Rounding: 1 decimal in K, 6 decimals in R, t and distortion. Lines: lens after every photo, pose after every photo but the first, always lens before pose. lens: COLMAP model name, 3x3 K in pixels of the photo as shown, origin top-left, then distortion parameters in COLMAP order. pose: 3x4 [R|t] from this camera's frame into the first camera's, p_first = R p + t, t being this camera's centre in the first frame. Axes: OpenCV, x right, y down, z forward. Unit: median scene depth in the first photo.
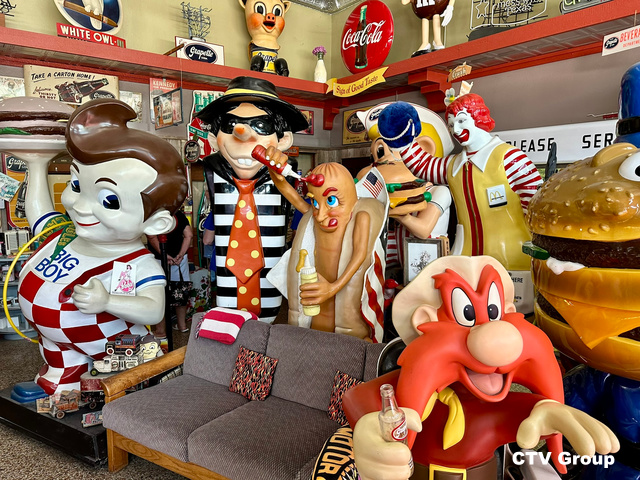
lens RADIAL K [[451.4, 0, 307.7], [0, 451.4, 242.1], [0, 0, 1]] dist [0.071396, -0.082196]
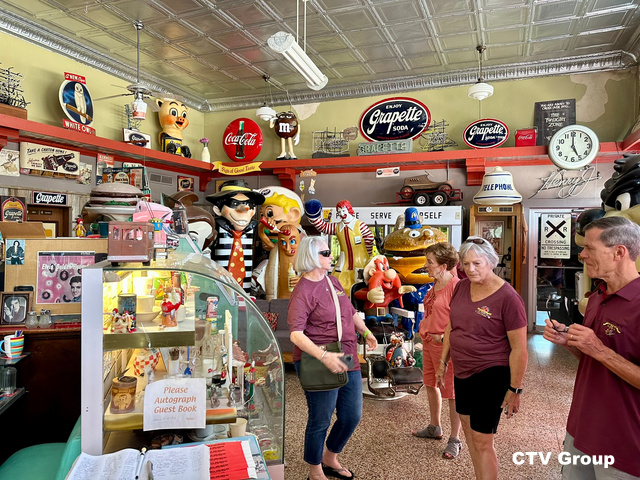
lens RADIAL K [[394.4, 0, 320.0], [0, 394.4, 240.0], [0, 0, 1]] dist [0.101477, -0.102680]
pose [[0.877721, 0.001992, 0.479168, -0.639505], [0.044941, 0.995241, -0.086458, 0.062206], [-0.477060, 0.097420, 0.873455, -0.646363]]
